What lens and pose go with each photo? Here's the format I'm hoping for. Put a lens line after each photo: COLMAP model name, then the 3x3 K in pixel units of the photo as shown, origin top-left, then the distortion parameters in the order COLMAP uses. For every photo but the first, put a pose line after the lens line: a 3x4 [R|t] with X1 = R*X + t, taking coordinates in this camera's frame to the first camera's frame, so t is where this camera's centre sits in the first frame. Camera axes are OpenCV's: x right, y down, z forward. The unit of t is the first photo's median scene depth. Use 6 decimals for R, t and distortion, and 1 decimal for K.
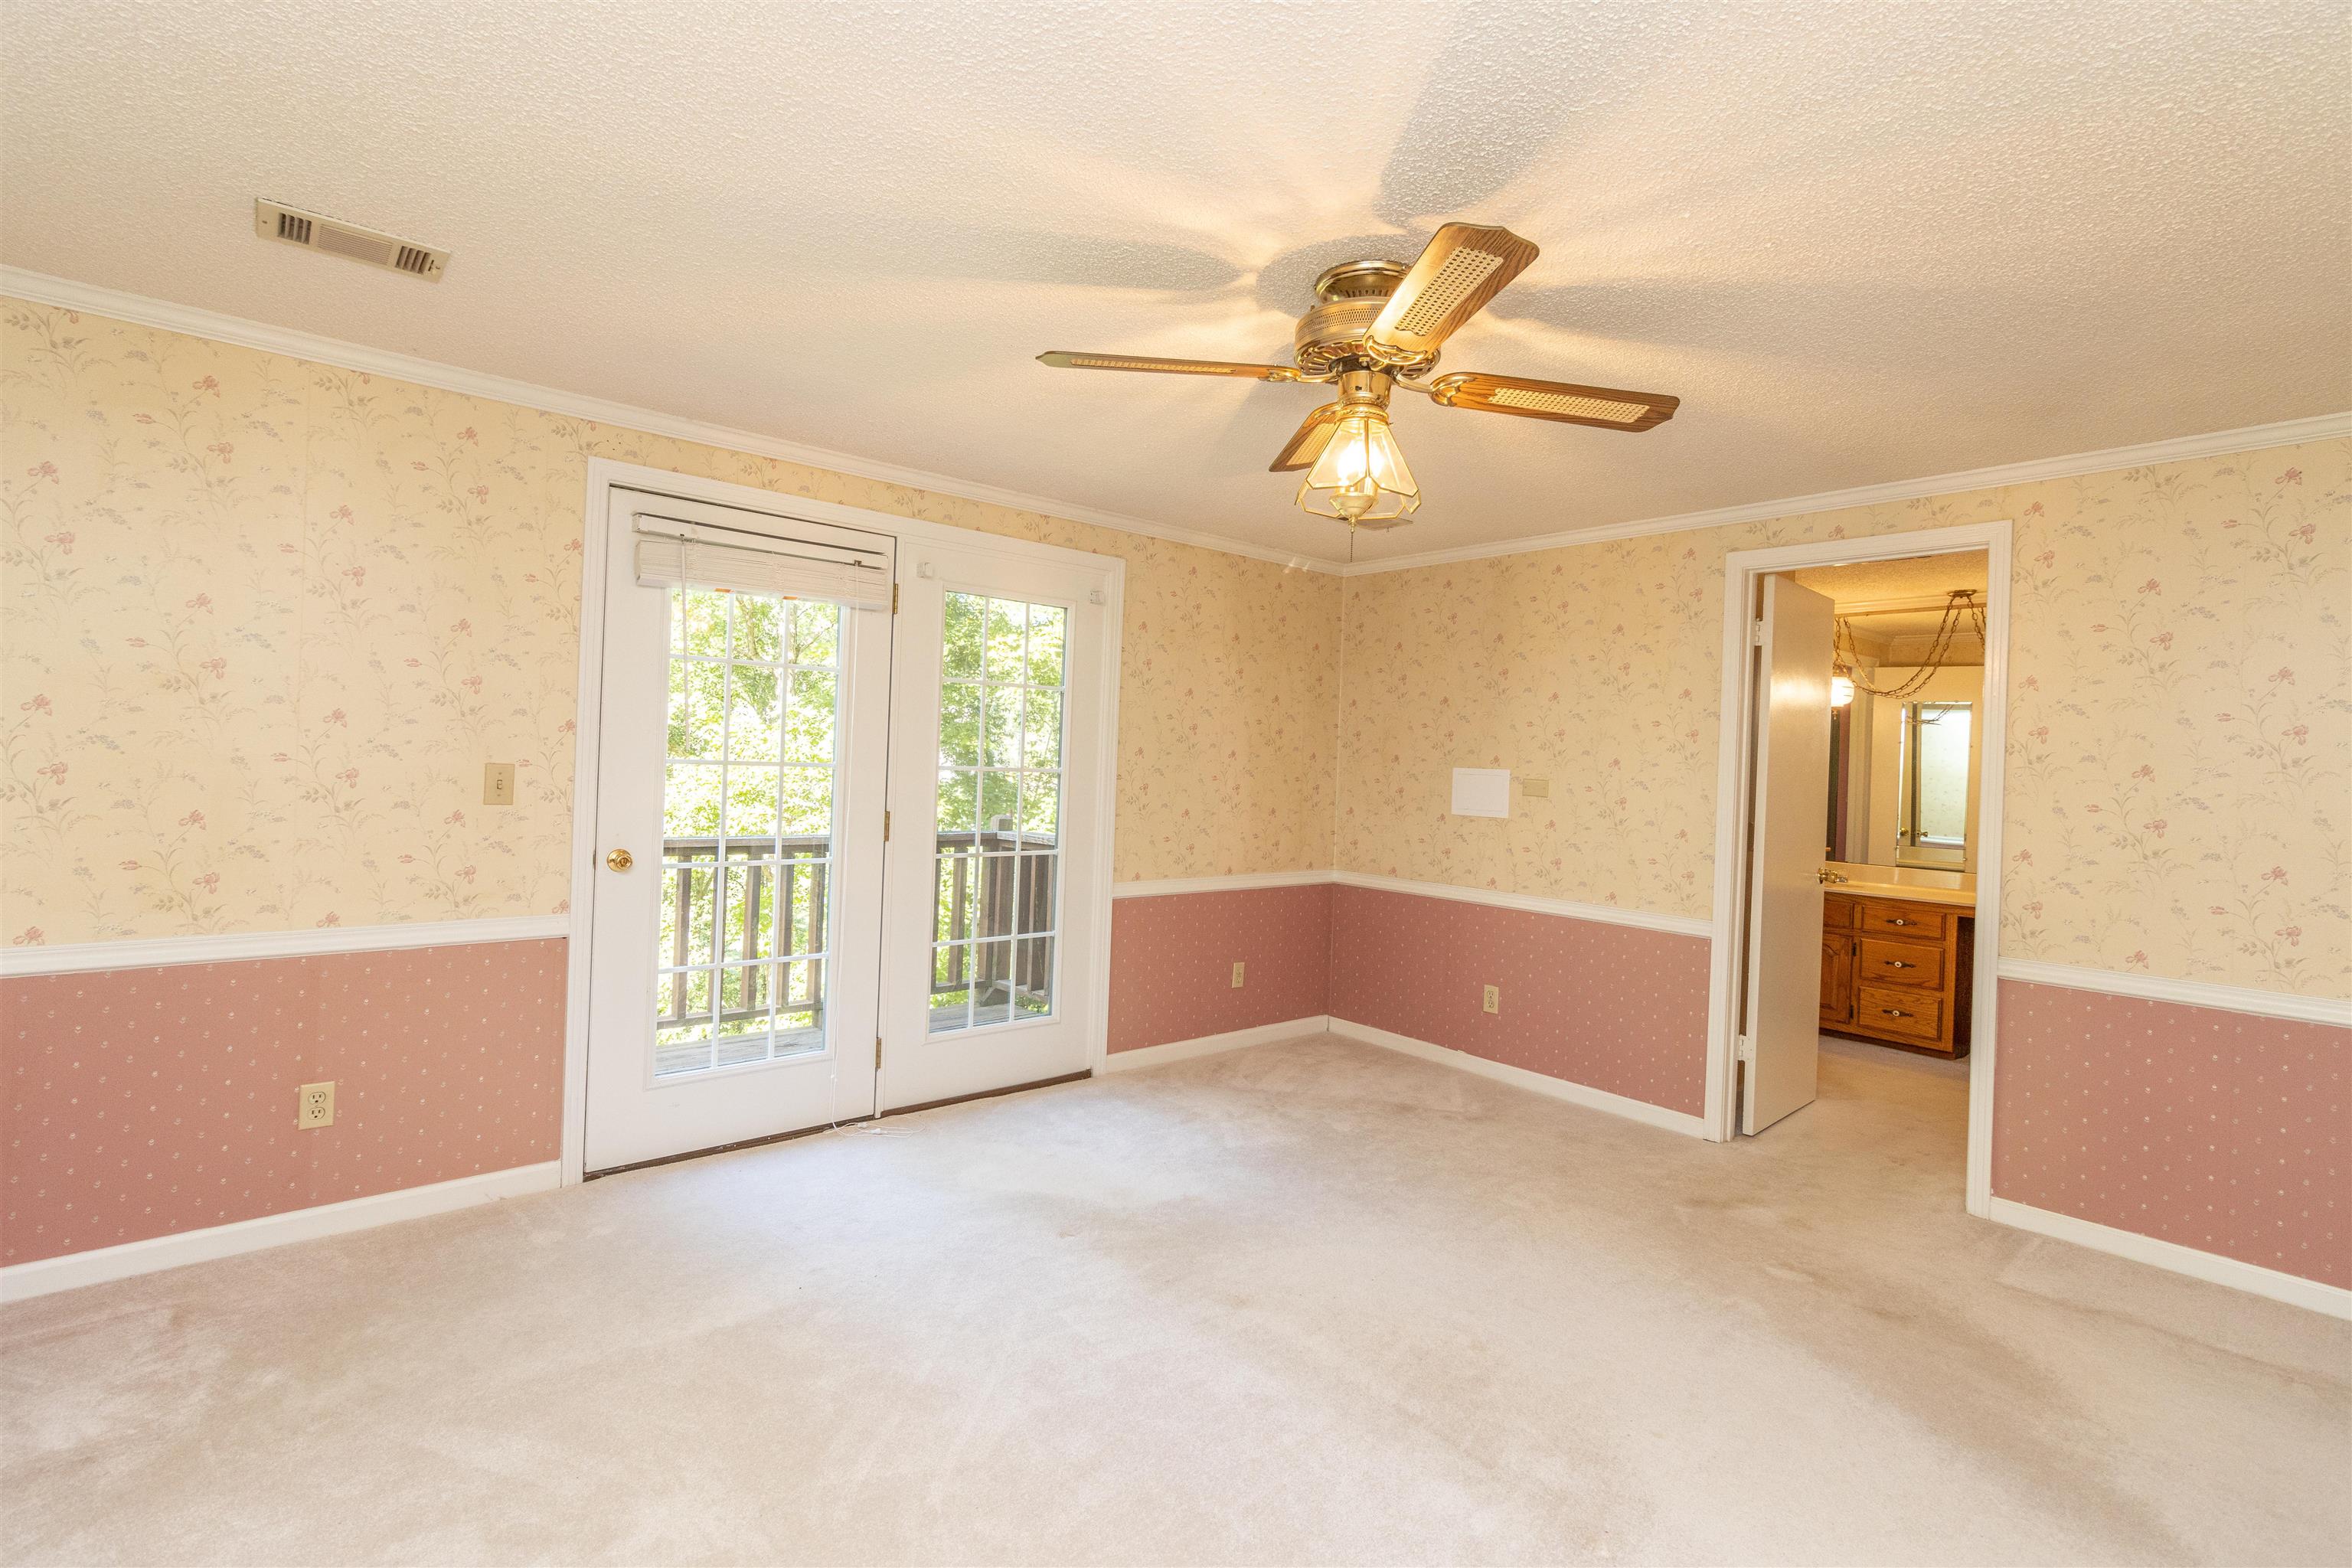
lens RADIAL K [[1078.2, 0, 1180.0], [0, 1078.2, 769.9], [0, 0, 1]] dist [-0.000711, 0.000609]
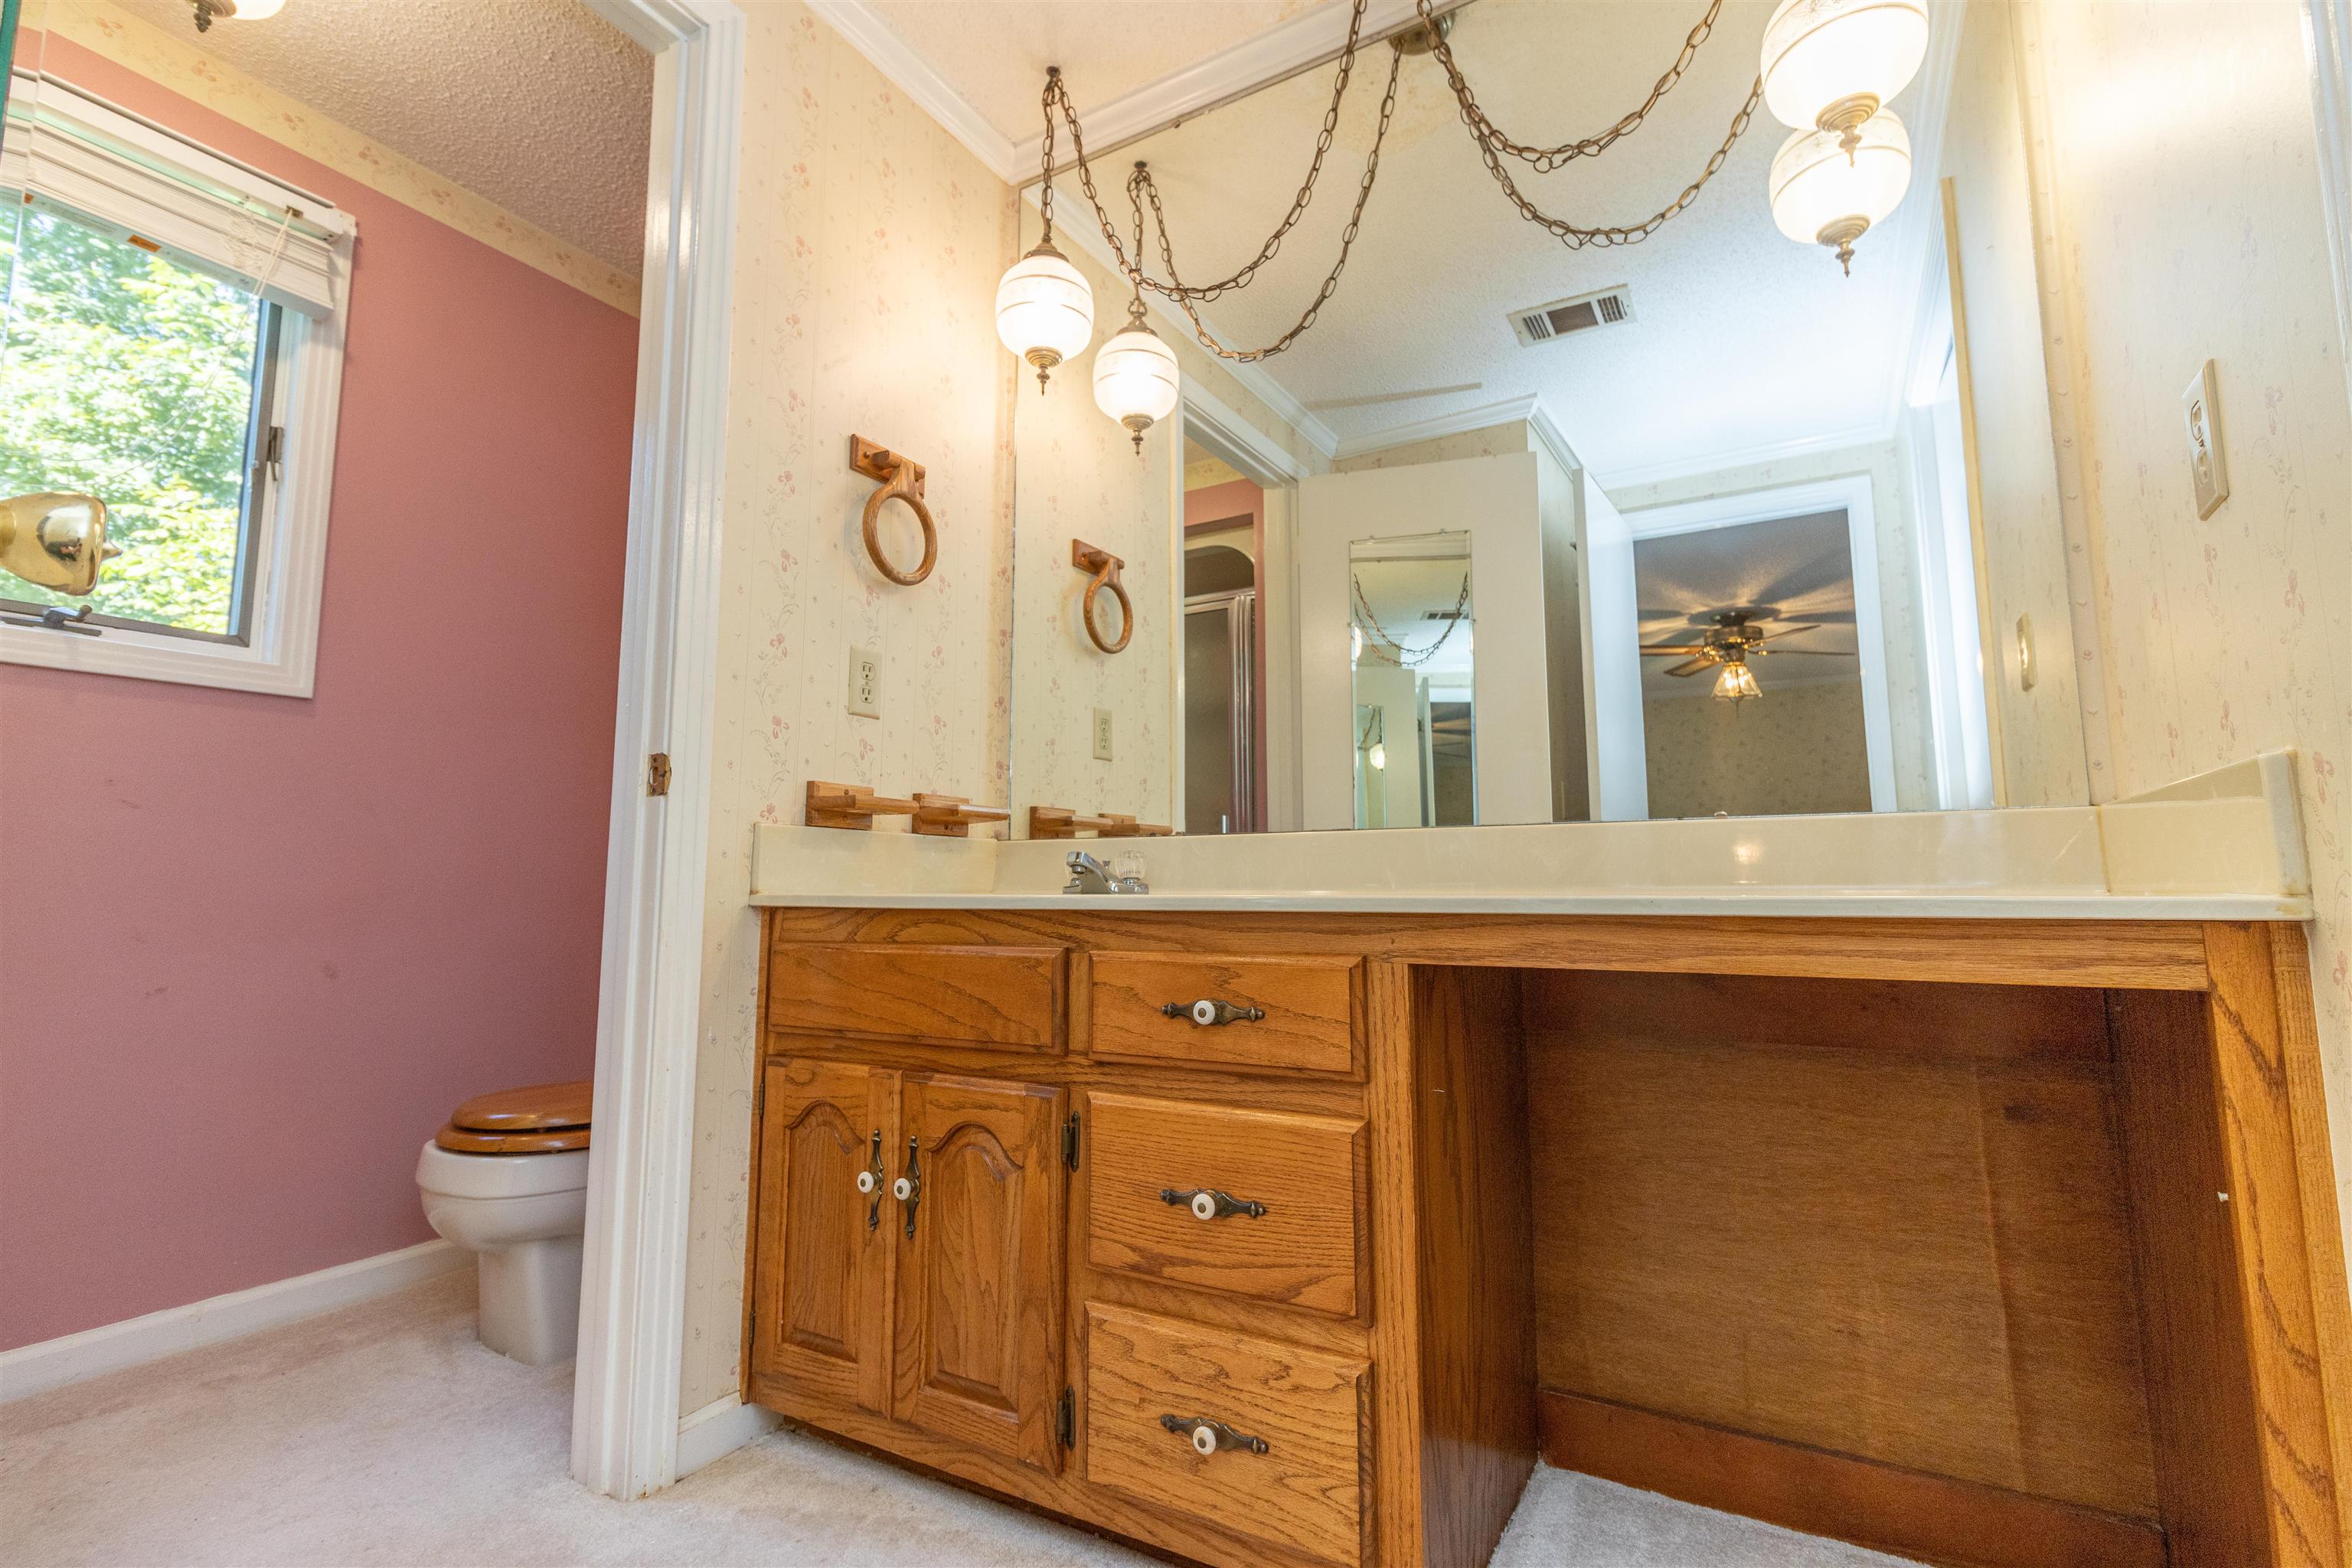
lens RADIAL K [[1078.2, 0, 1176.7], [0, 1078.2, 782.0], [0, 0, 1]] dist [-0.000711, 0.000609]
pose [[0.954579, 0.004022, 0.297932, 0.594918], [0.028399, 0.994129, -0.104410, 0.116705], [-0.296603, 0.108128, 0.948860, 0.781733]]
